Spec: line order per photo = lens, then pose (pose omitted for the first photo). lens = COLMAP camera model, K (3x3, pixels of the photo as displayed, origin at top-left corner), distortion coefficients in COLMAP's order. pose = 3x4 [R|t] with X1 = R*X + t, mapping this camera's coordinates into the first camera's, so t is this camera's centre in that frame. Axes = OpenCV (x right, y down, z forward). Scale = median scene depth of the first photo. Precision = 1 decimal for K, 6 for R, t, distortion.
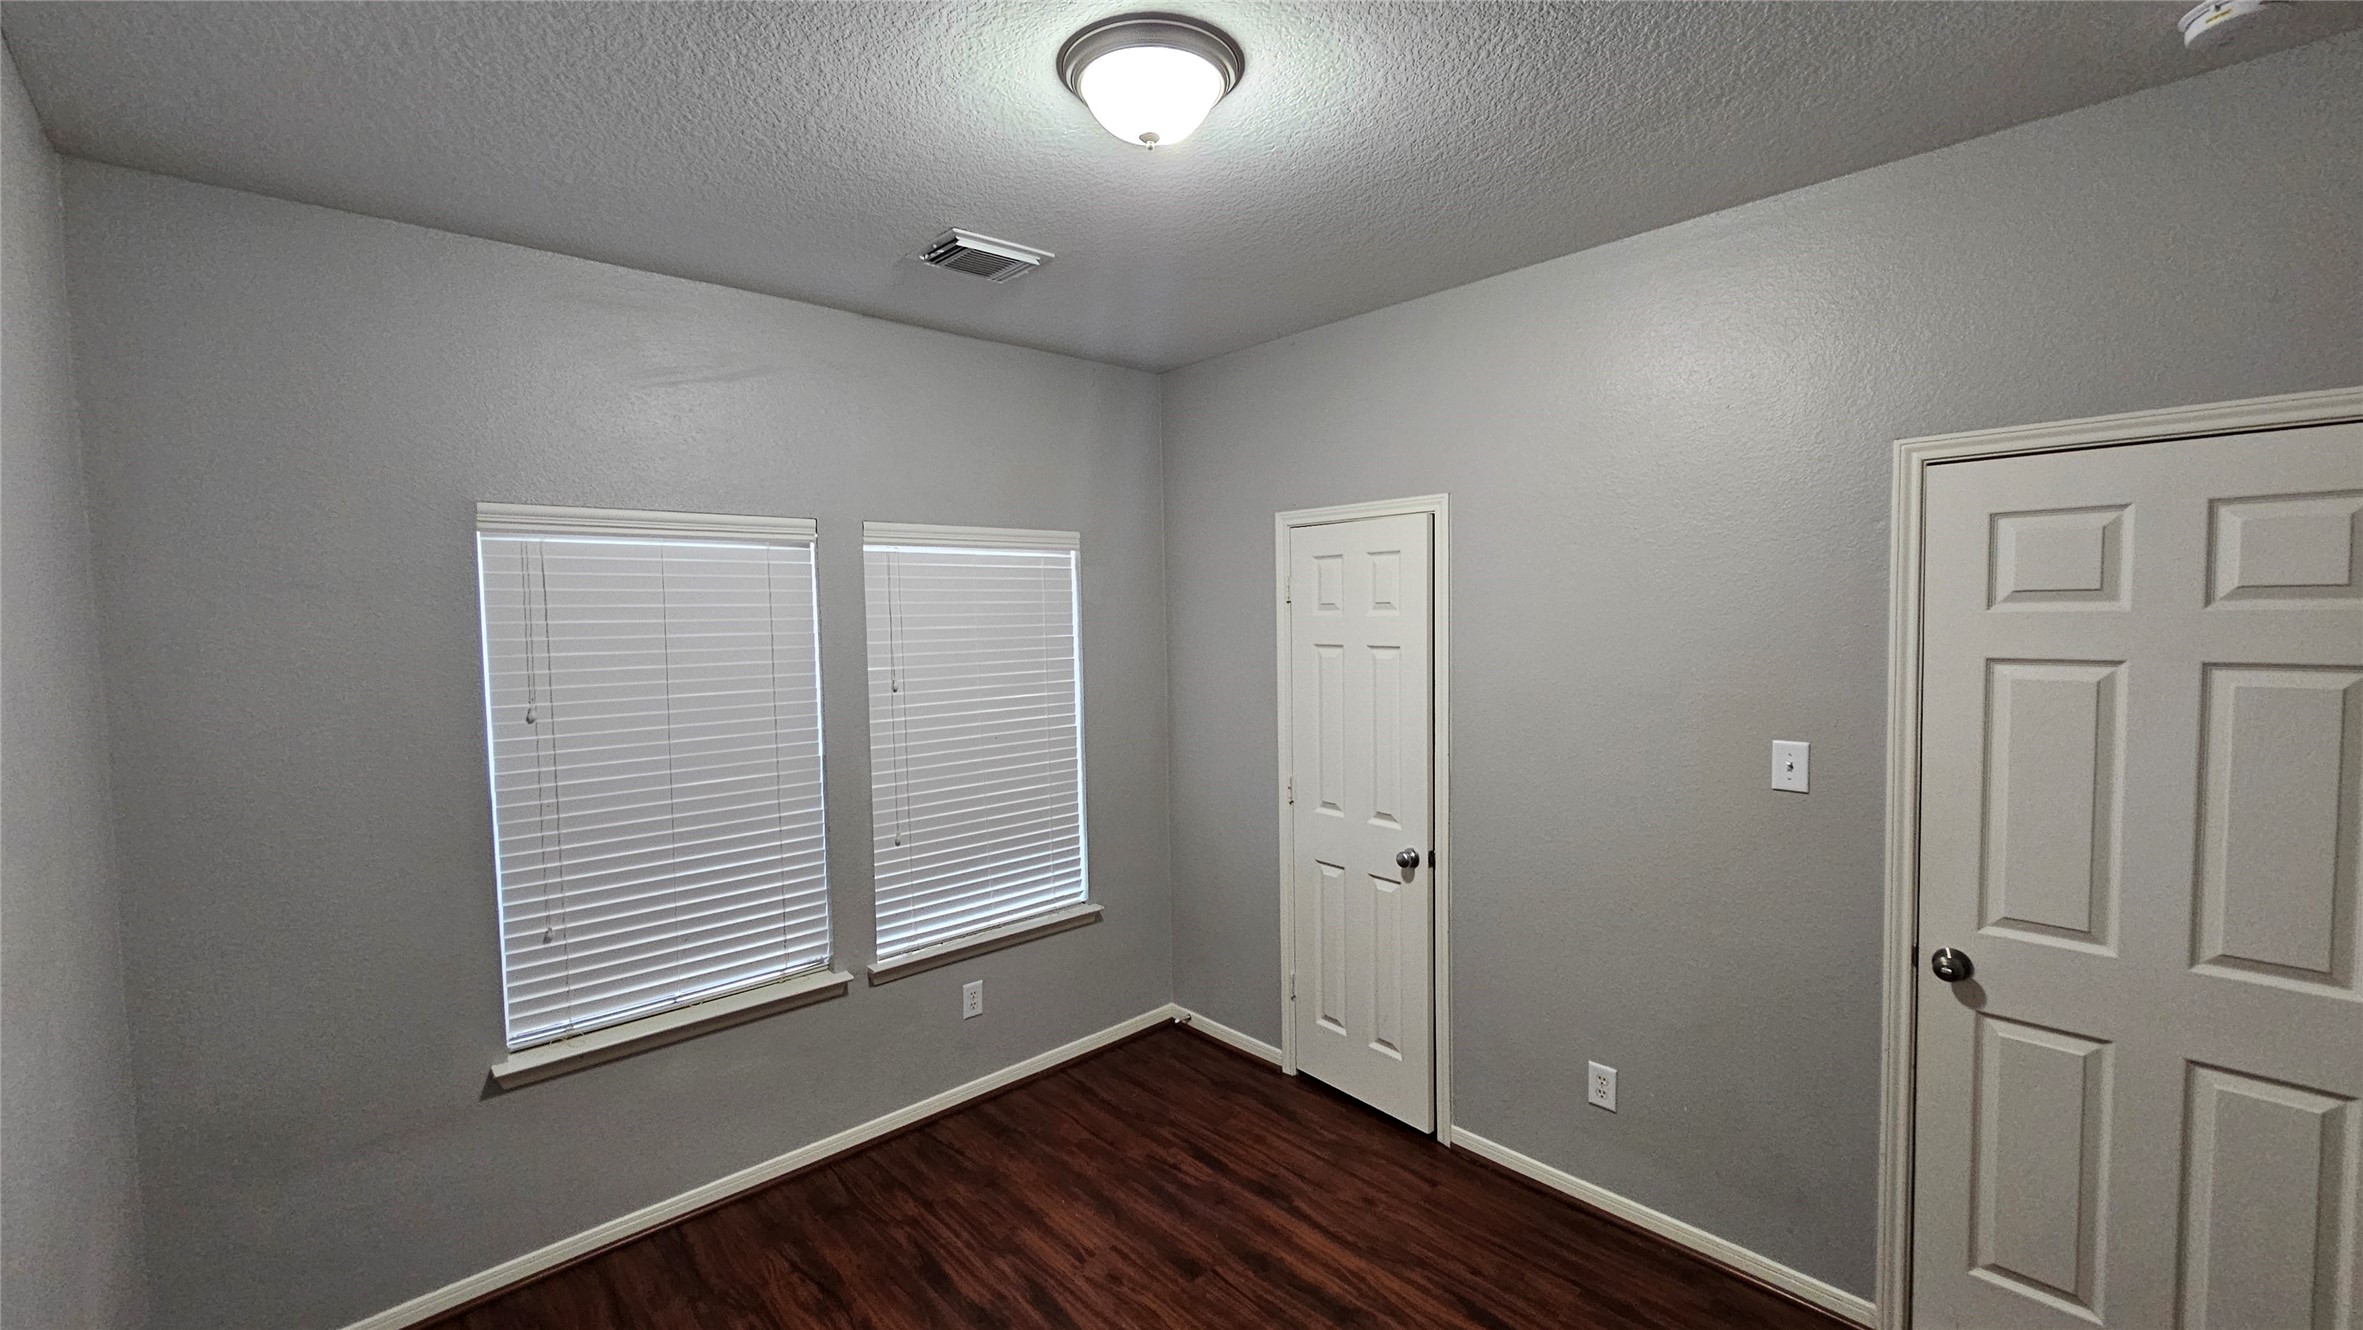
lens RADIAL K [[969.6, 0, 1181.5], [0, 969.6, 665.0], [0, 0, 1]] dist [-0.000314, -0.000169]
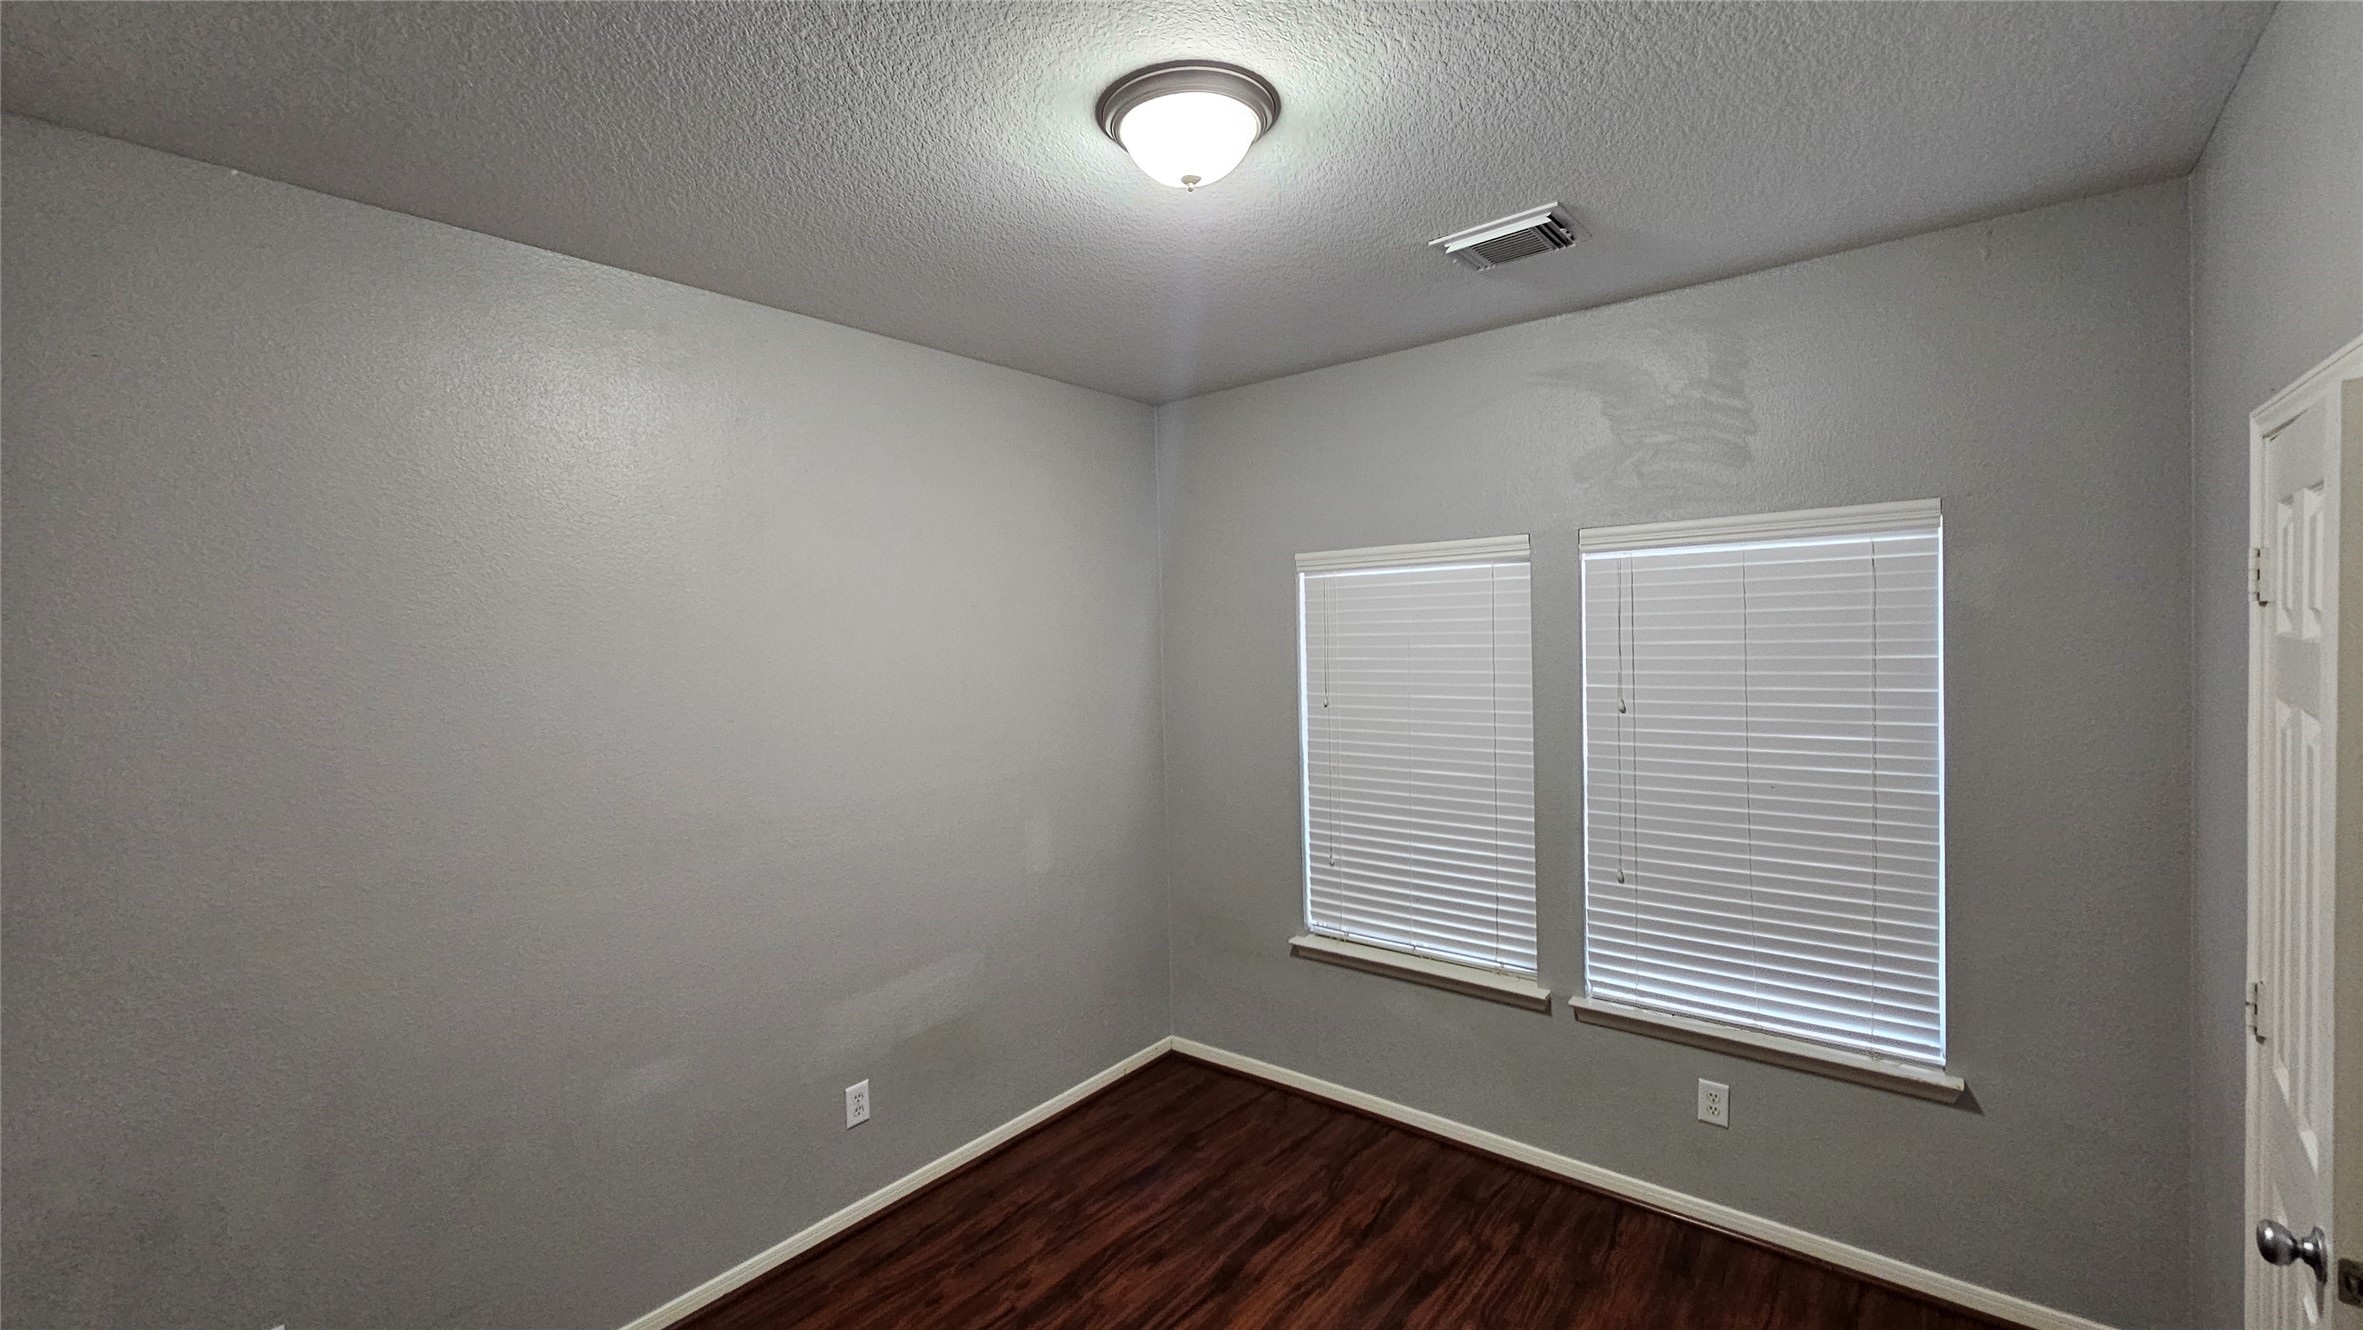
lens RADIAL K [[969.6, 0, 1181.5], [0, 969.6, 665.0], [0, 0, 1]] dist [-0.000314, -0.000169]
pose [[0.138953, 0.041707, -0.989420, 0.566843], [-0.035433, 0.998682, 0.037121, -0.037381], [0.989665, 0.029900, 0.140248, 0.489390]]
